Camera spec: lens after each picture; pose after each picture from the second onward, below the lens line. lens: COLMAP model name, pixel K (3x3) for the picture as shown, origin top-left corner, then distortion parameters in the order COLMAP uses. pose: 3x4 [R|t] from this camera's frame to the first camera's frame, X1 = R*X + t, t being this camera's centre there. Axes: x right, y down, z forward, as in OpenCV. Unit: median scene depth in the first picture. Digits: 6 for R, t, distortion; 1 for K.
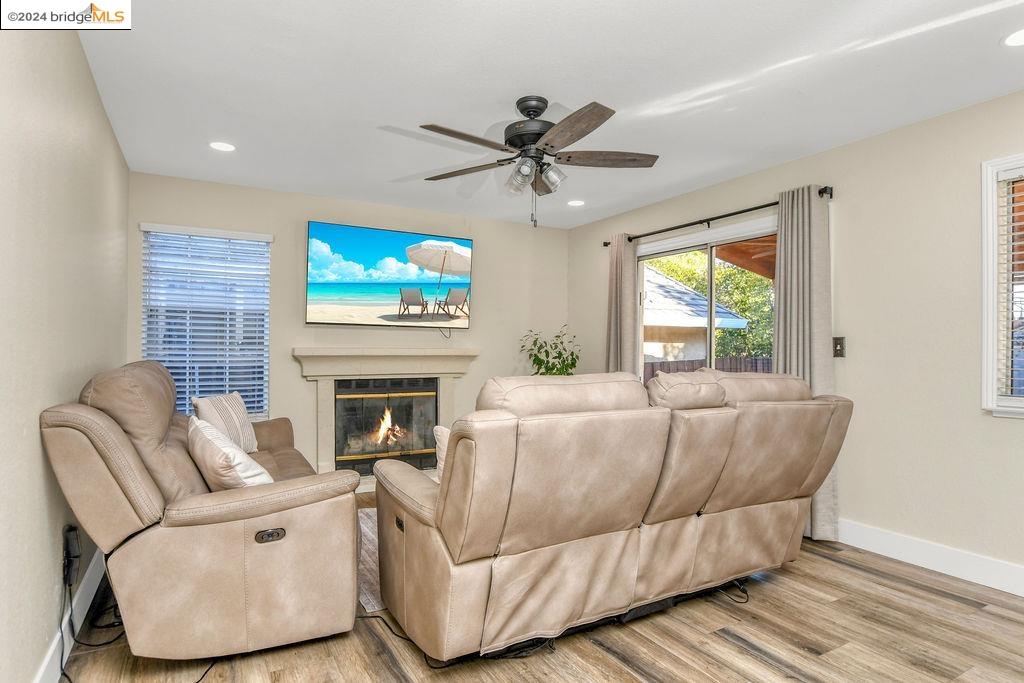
lens RADIAL K [[571.0, 0, 512.0], [0, 571.0, 341.5], [0, 0, 1]] dist [-0.022351, 0.000064]
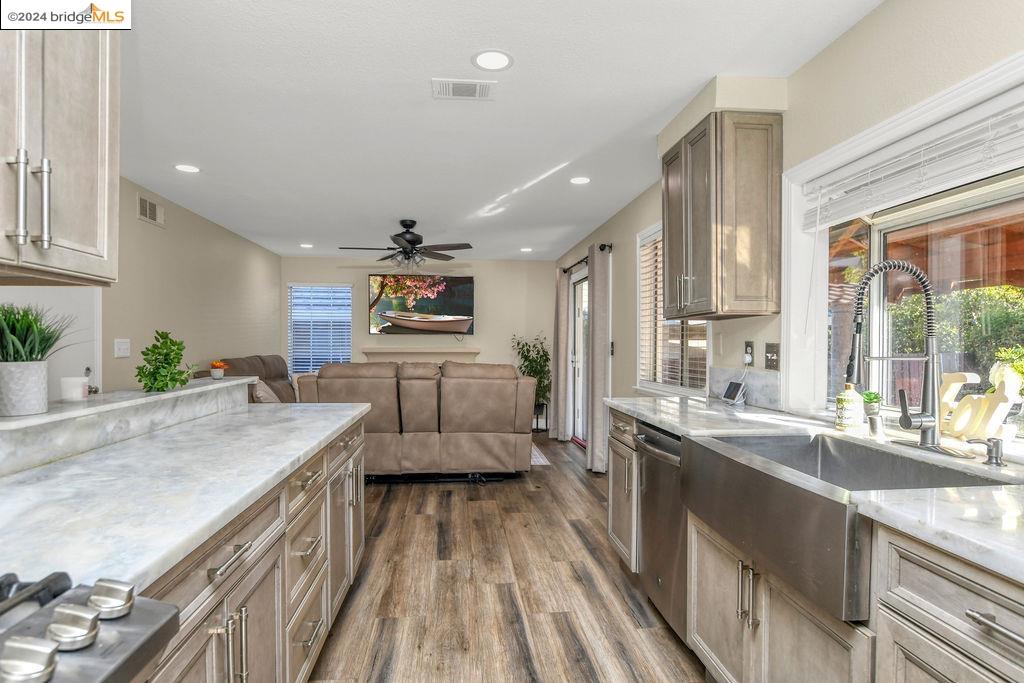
lens RADIAL K [[555.7, 0, 512.0], [0, 555.7, 341.5], [0, 0, 1]] dist [-0.018347, 0.000192]
pose [[0.915001, -0.005581, -0.403413, 1.095974], [0.009924, 0.999913, 0.008676, -0.029571], [0.403329, -0.011942, 0.914977, -0.566089]]
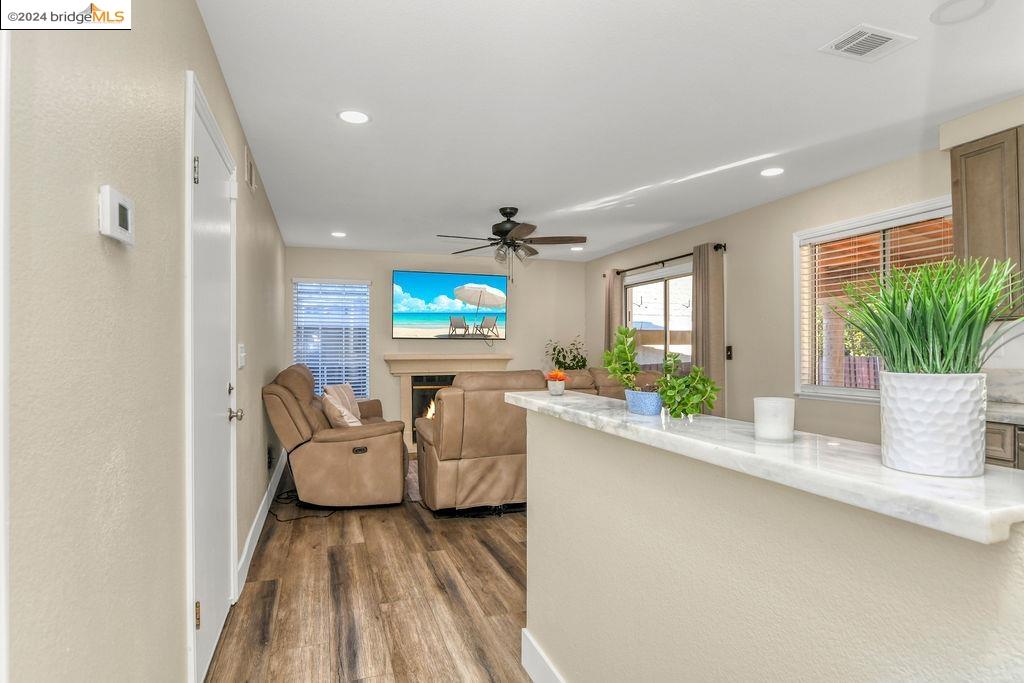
lens RADIAL K [[555.7, 0, 512.0], [0, 555.7, 341.5], [0, 0, 1]] dist [-0.018347, 0.000192]
pose [[0.982751, -0.012750, -0.184492, 0.339132], [0.012651, 0.999919, -0.001712, -0.028028], [0.184498, -0.000652, 0.982833, -0.602097]]
